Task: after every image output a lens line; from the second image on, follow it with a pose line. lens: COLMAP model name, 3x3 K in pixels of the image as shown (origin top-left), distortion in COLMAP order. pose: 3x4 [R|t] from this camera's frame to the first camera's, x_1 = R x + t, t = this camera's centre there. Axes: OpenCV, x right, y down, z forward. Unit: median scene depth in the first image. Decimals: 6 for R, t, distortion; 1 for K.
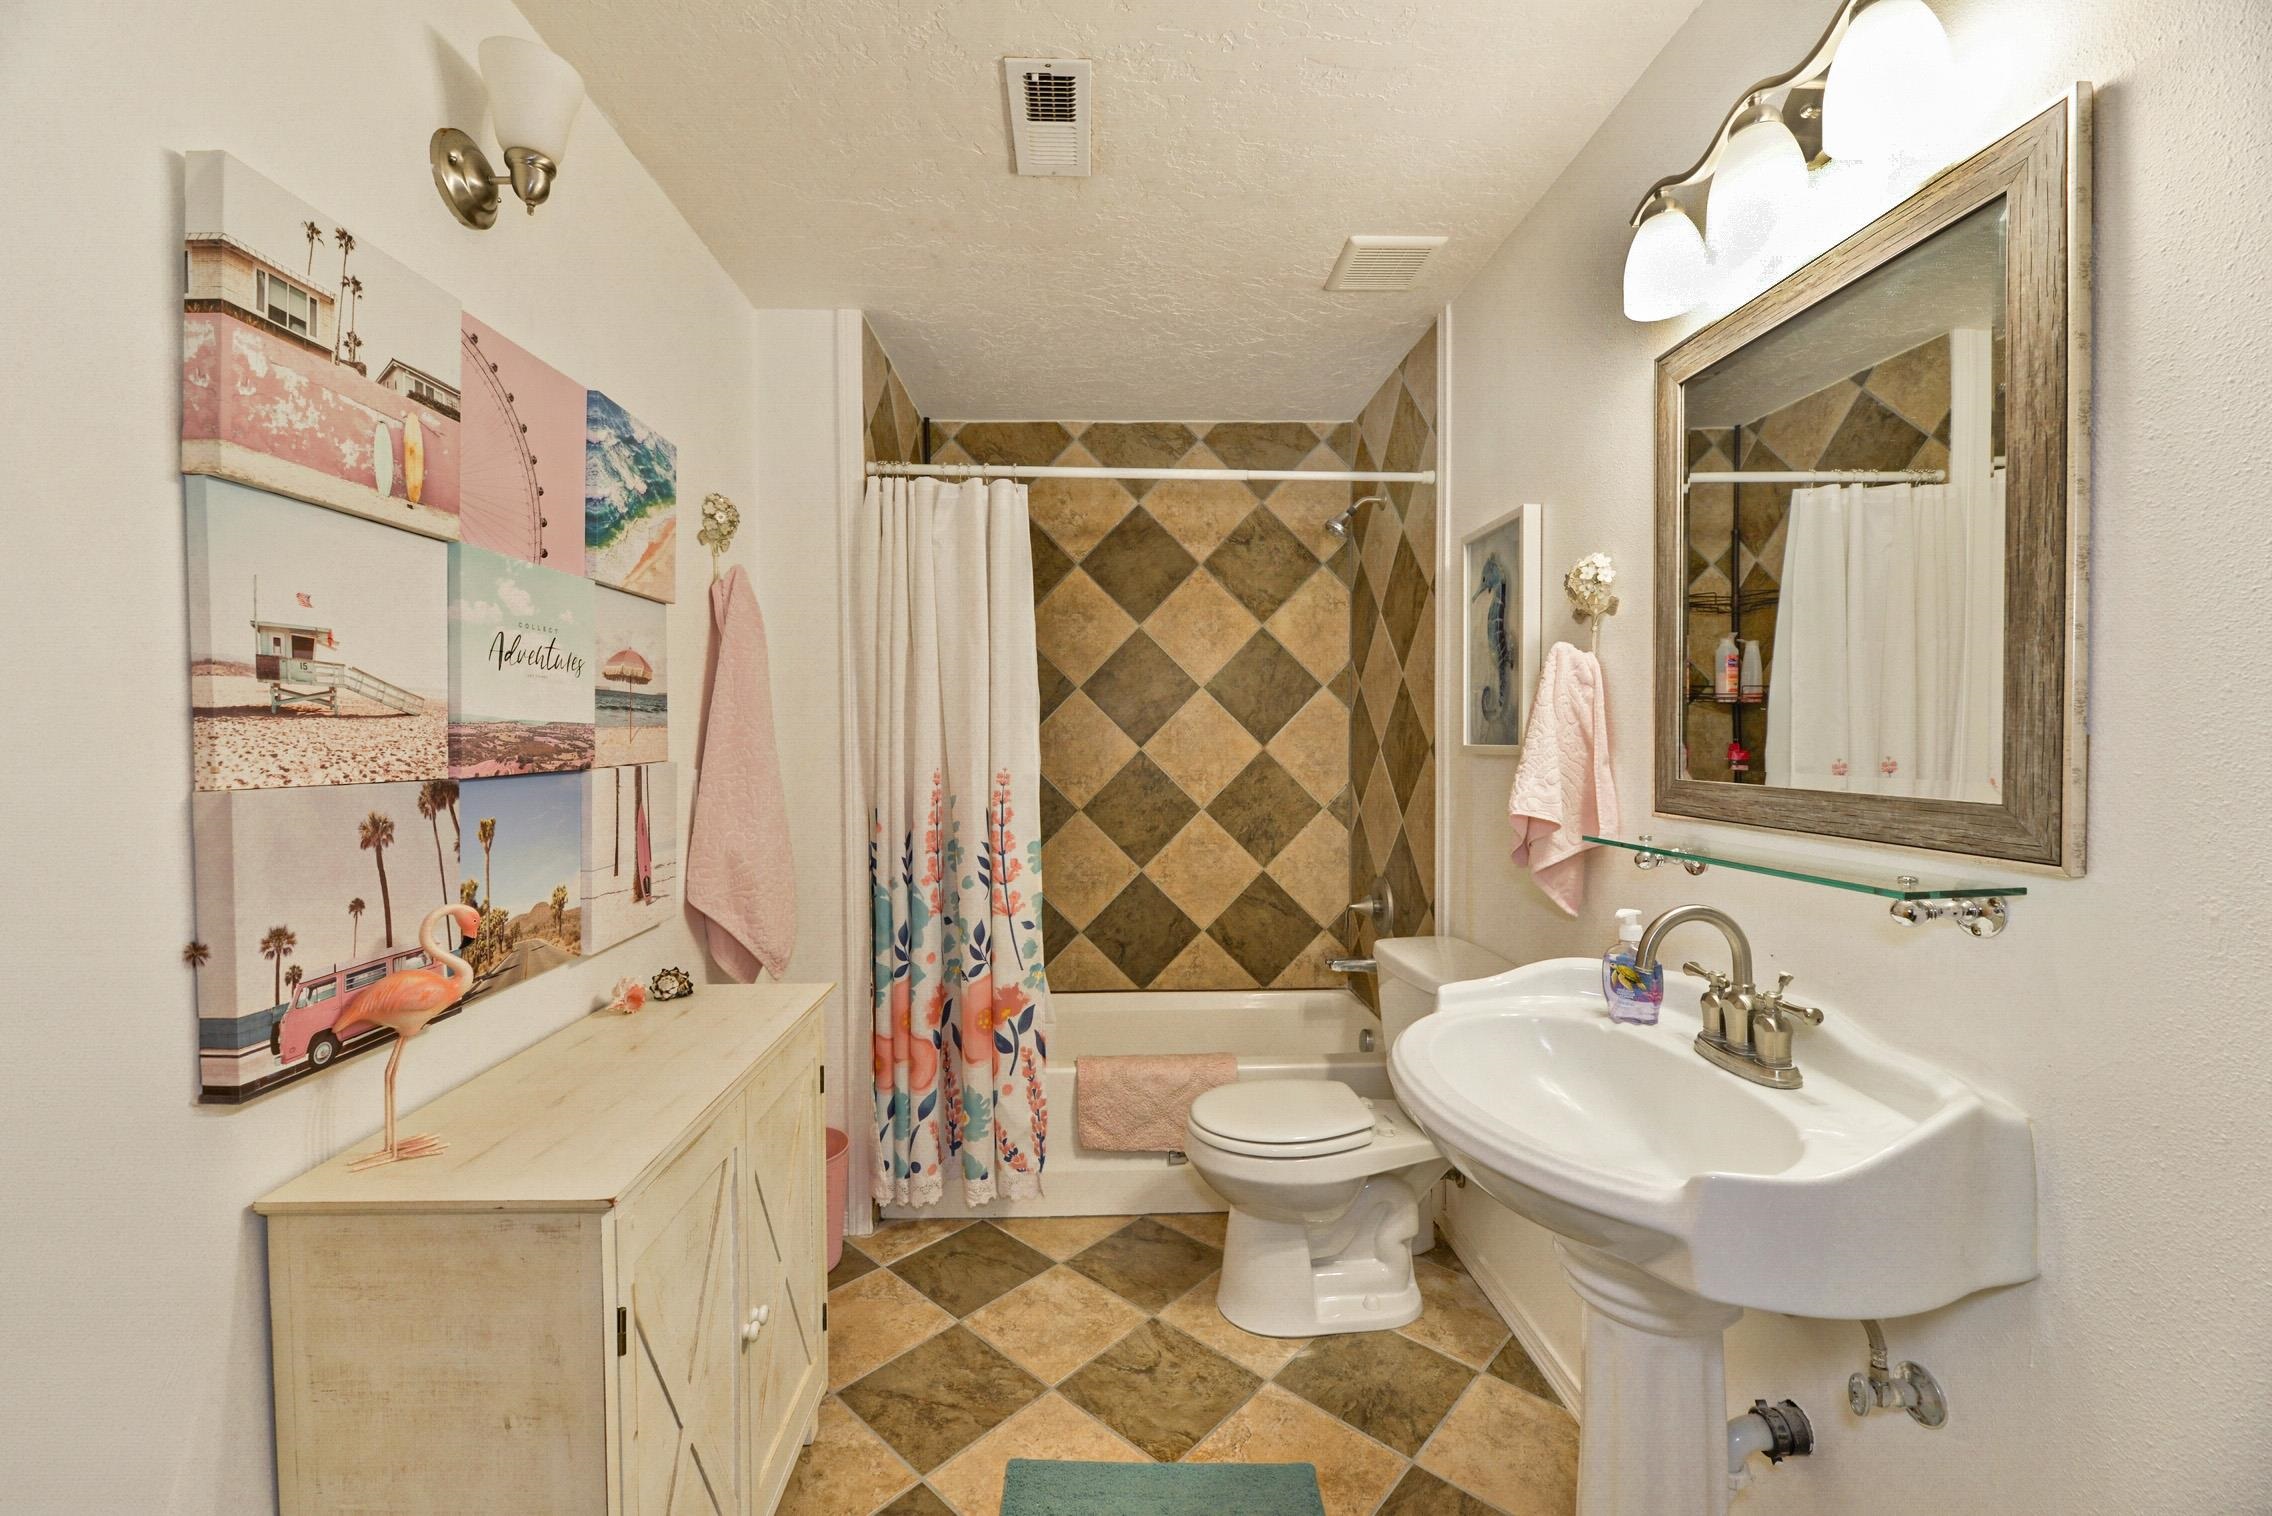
lens RADIAL K [[923.2, 0, 1131.1], [0, 923.2, 753.7], [0, 0, 1]] dist [-0.004733, -0.001342]
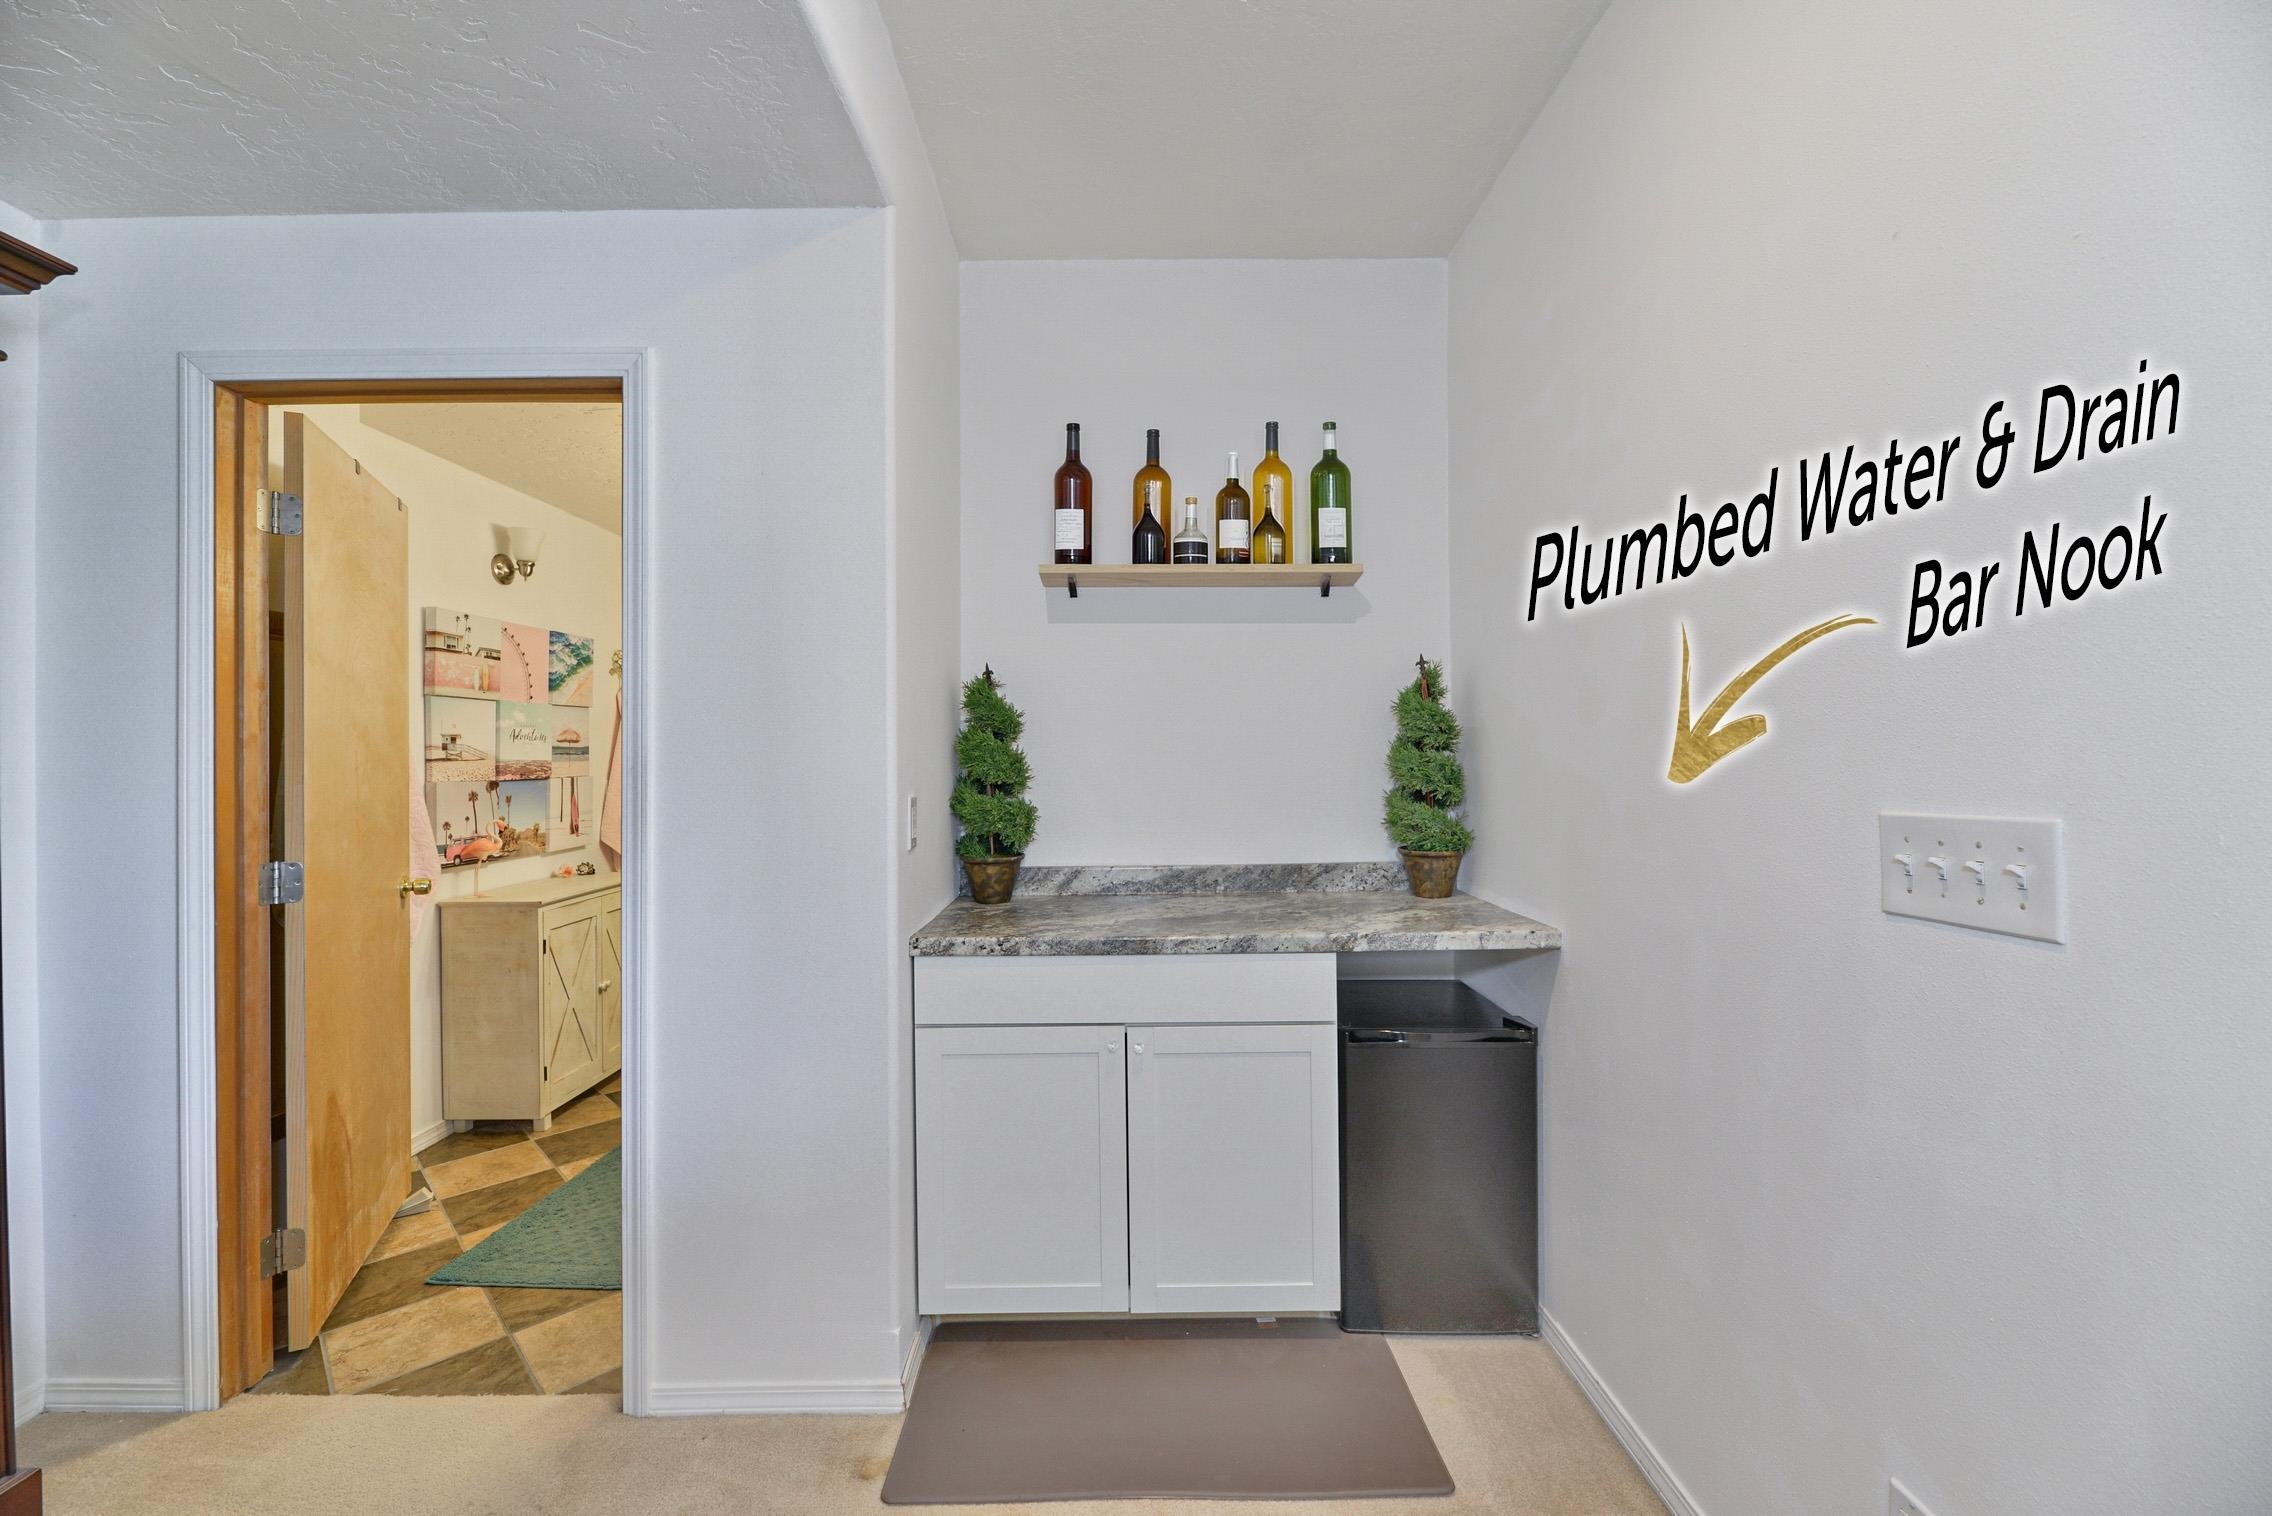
lens RADIAL K [[923.2, 0, 1137.8], [0, 923.2, 757.9], [0, 0, 1]] dist [-0.004733, -0.001342]
pose [[0.999577, -0.002355, -0.028983, 1.445368], [0.001796, 0.999813, -0.019268, 0.015642], [0.029022, 0.019208, 0.999394, -1.949358]]
